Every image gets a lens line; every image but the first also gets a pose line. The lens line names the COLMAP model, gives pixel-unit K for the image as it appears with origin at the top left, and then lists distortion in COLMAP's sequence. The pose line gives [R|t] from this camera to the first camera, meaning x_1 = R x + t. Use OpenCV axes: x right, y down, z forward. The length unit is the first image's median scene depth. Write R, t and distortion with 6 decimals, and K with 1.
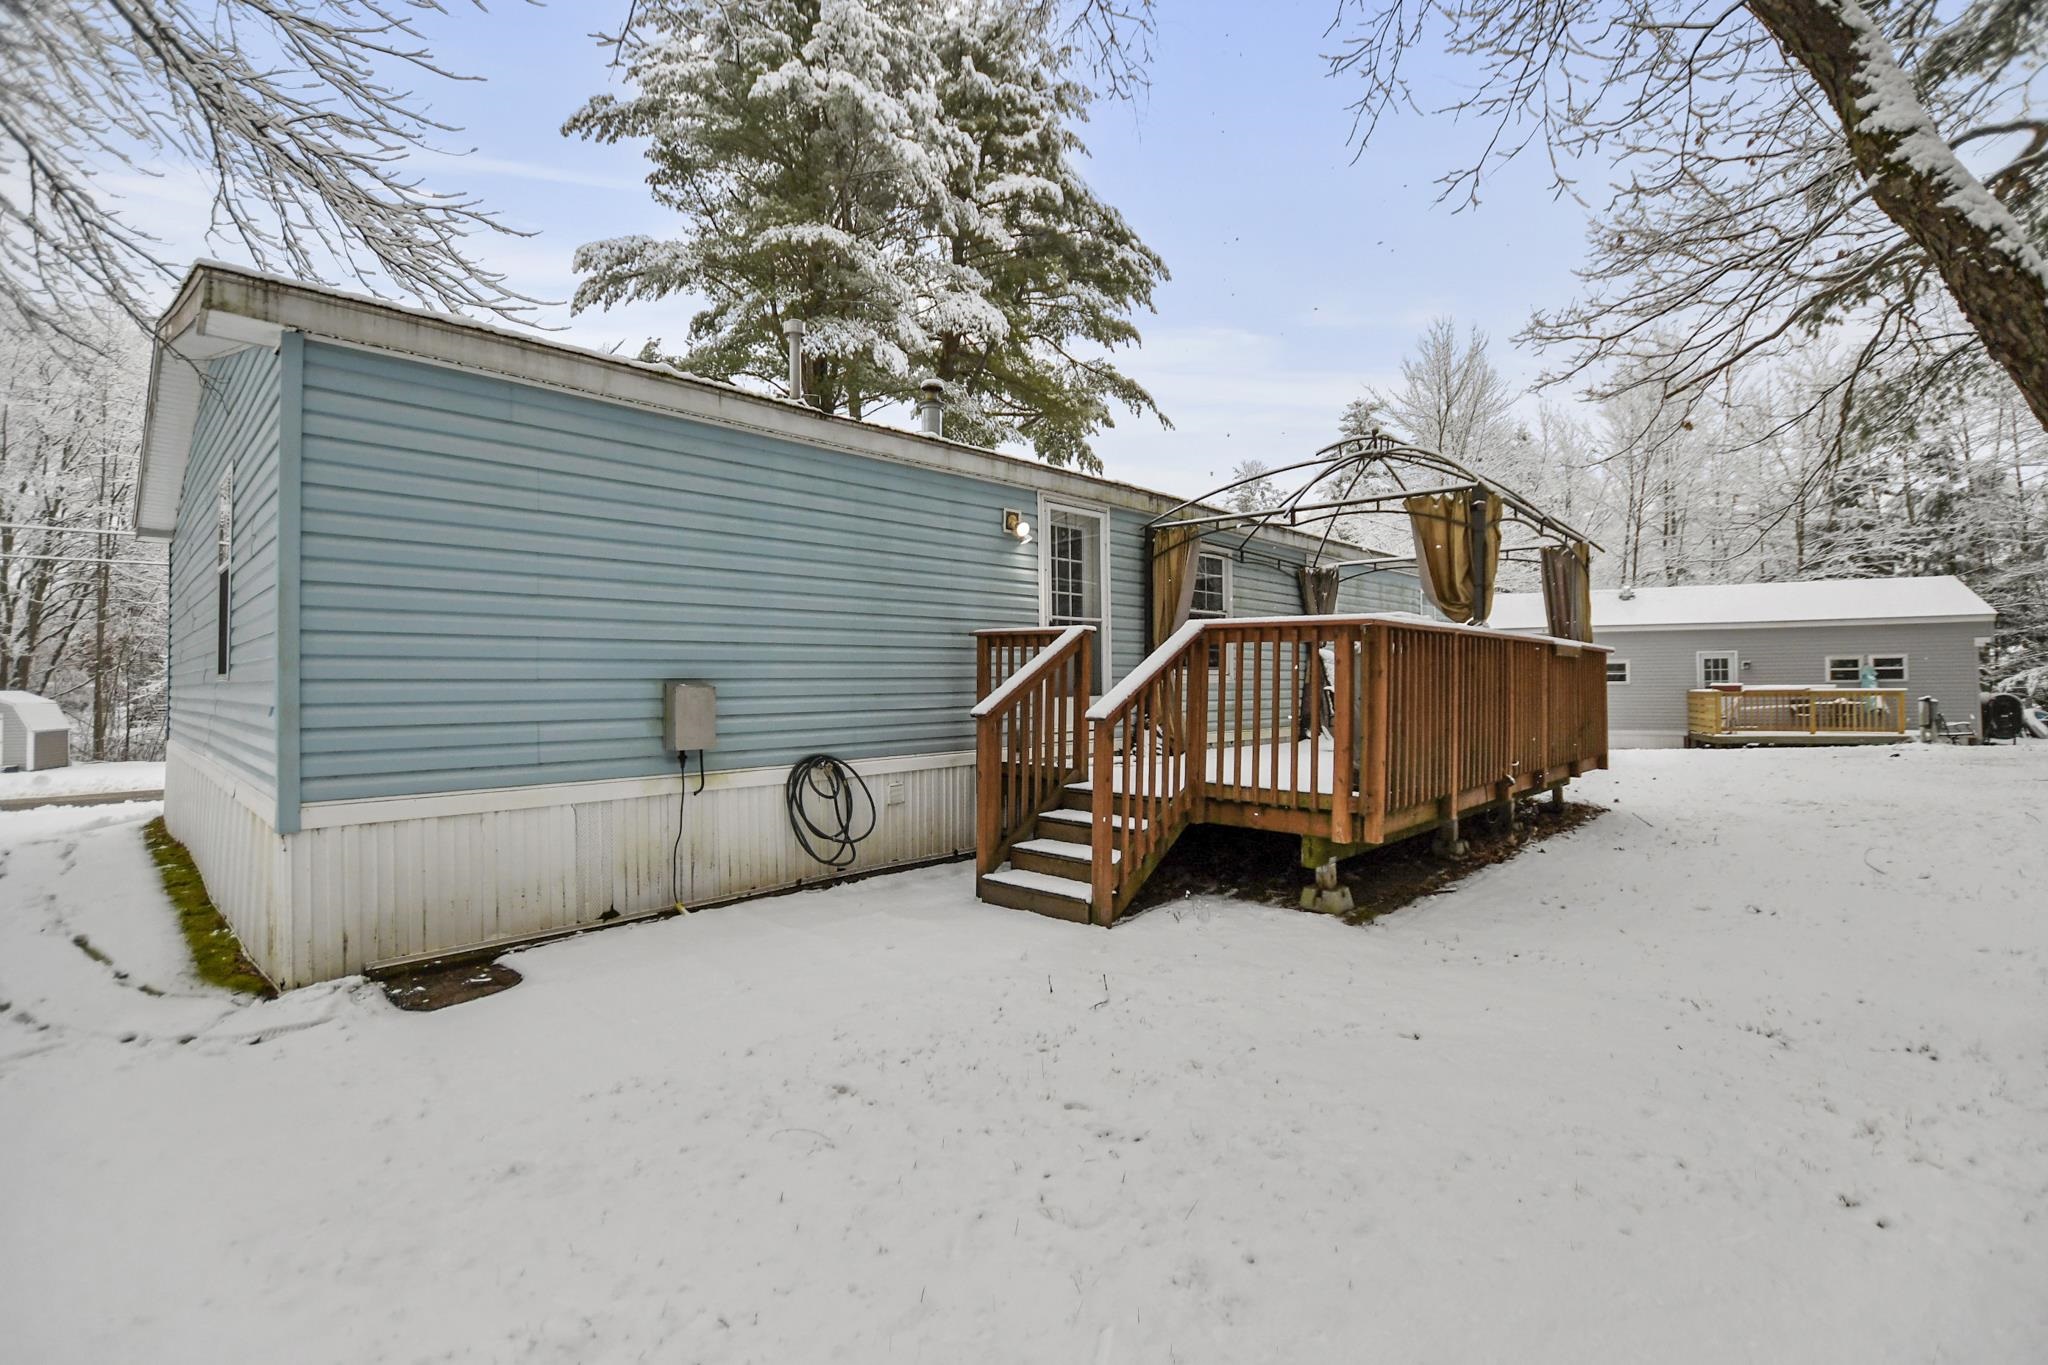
lens RADIAL K [[911.8, 0, 1005.7], [0, 911.8, 676.5], [0, 0, 1]] dist [-0.033280, 0.006756]
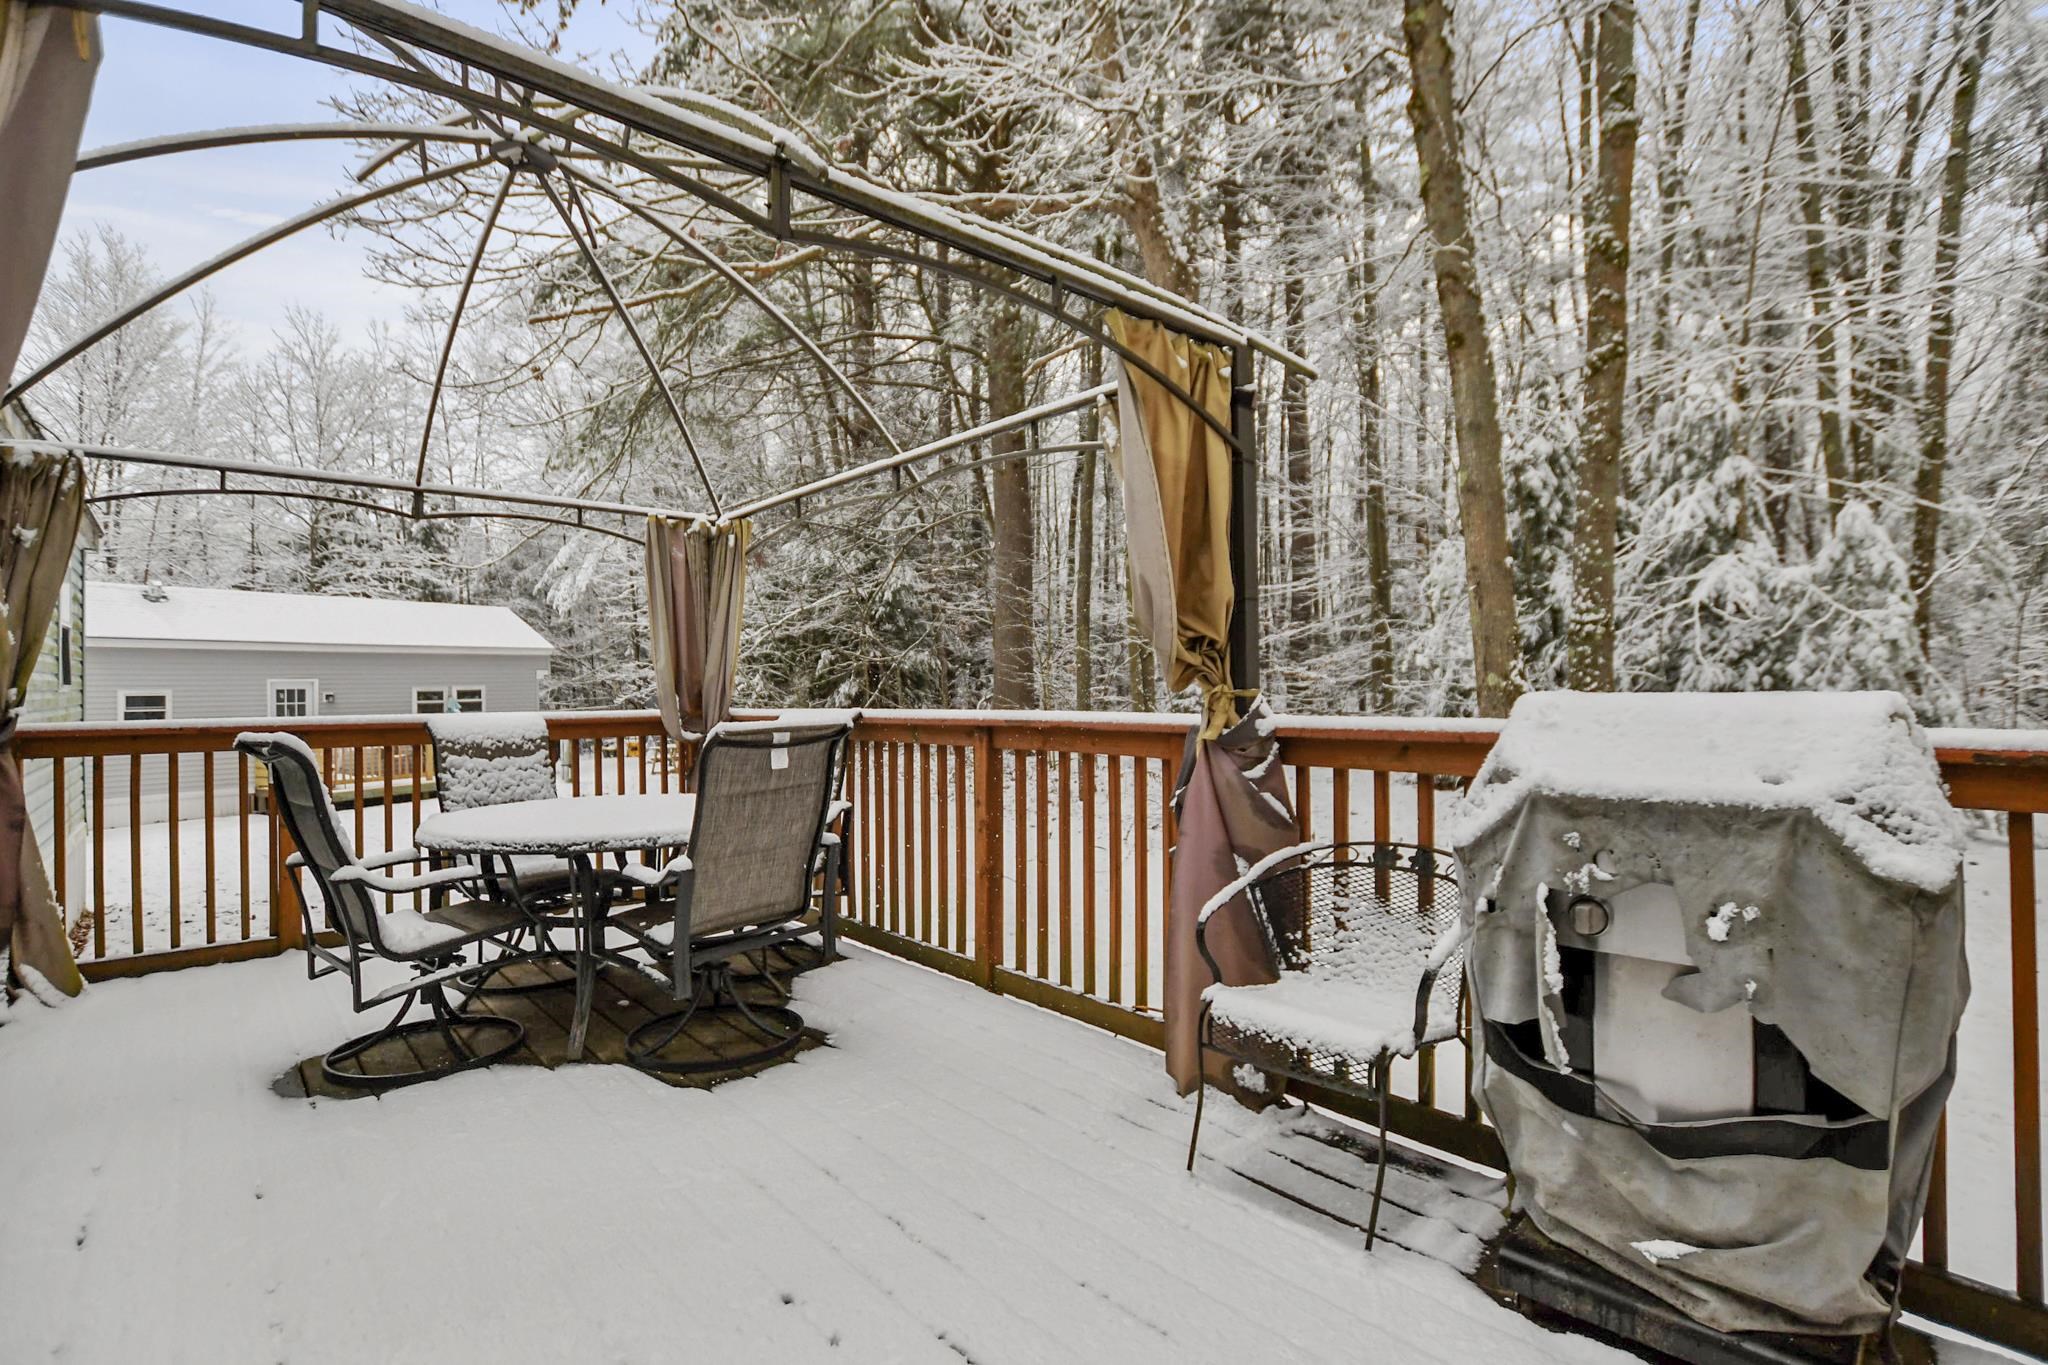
lens RADIAL K [[963.3, 0, 1024.0], [0, 963.3, 682.5], [0, 0, 1]] dist [-0.027114, -0.000020]
pose [[0.077706, 0.009072, 0.996935, 0.029690], [-0.000097, 0.999959, -0.009092, -0.017930], [-0.996976, 0.000610, 0.077704, 0.306924]]
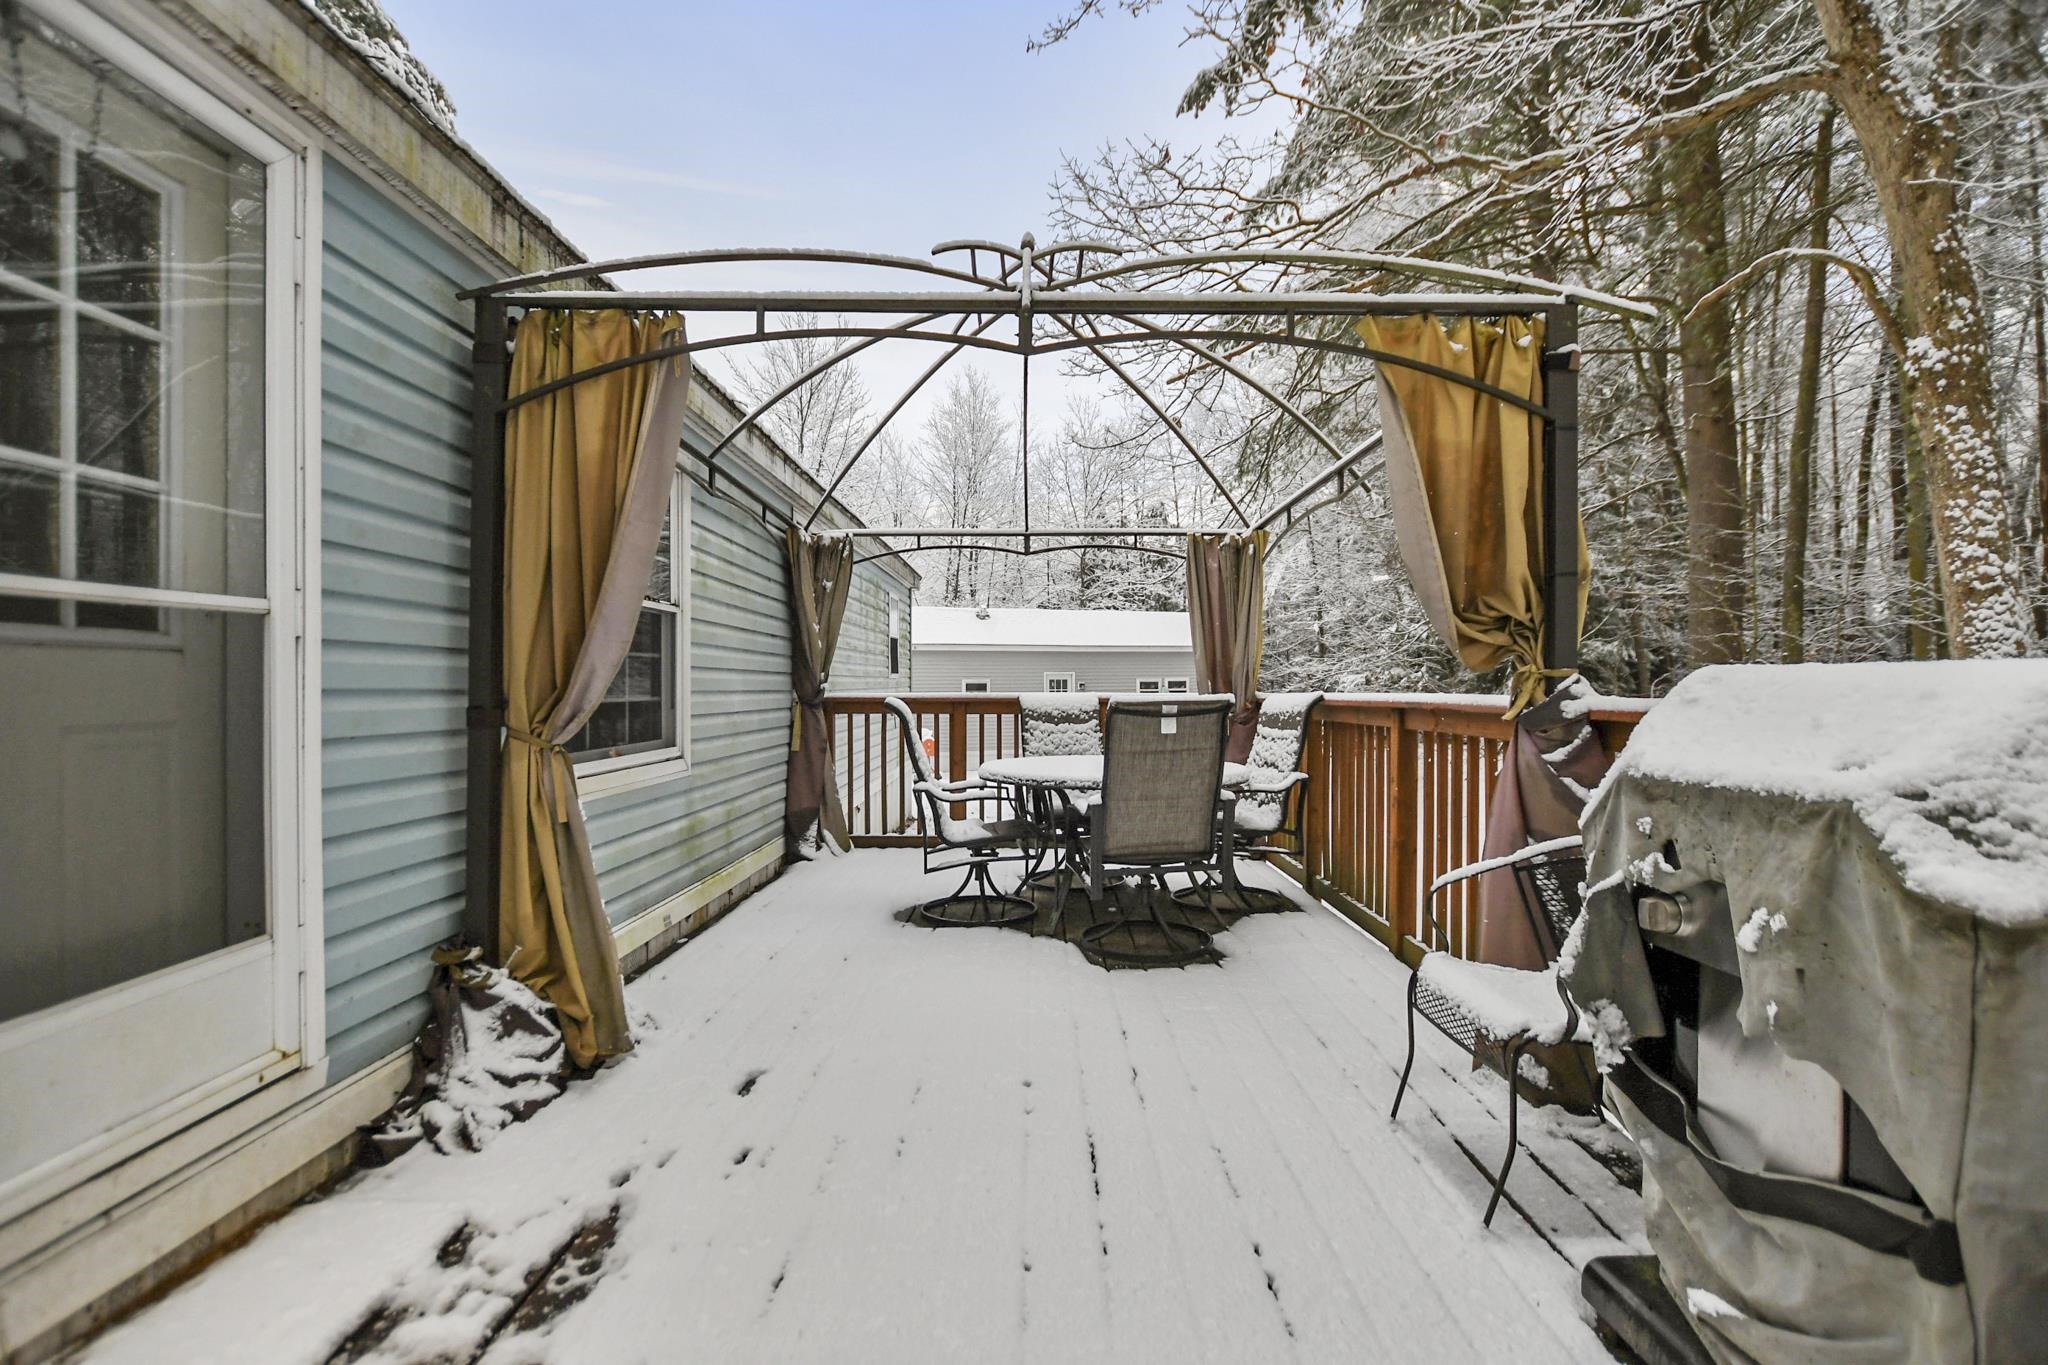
lens RADIAL K [[905.7, 0, 1018.8], [0, 905.7, 687.2], [0, 0, 1]] dist [-0.012037, -0.000095]
pose [[0.729086, 0.002623, 0.684417, 0.031621], [-0.008687, 0.999948, 0.005422, -0.016054], [-0.684367, -0.009898, 0.729070, 0.254885]]
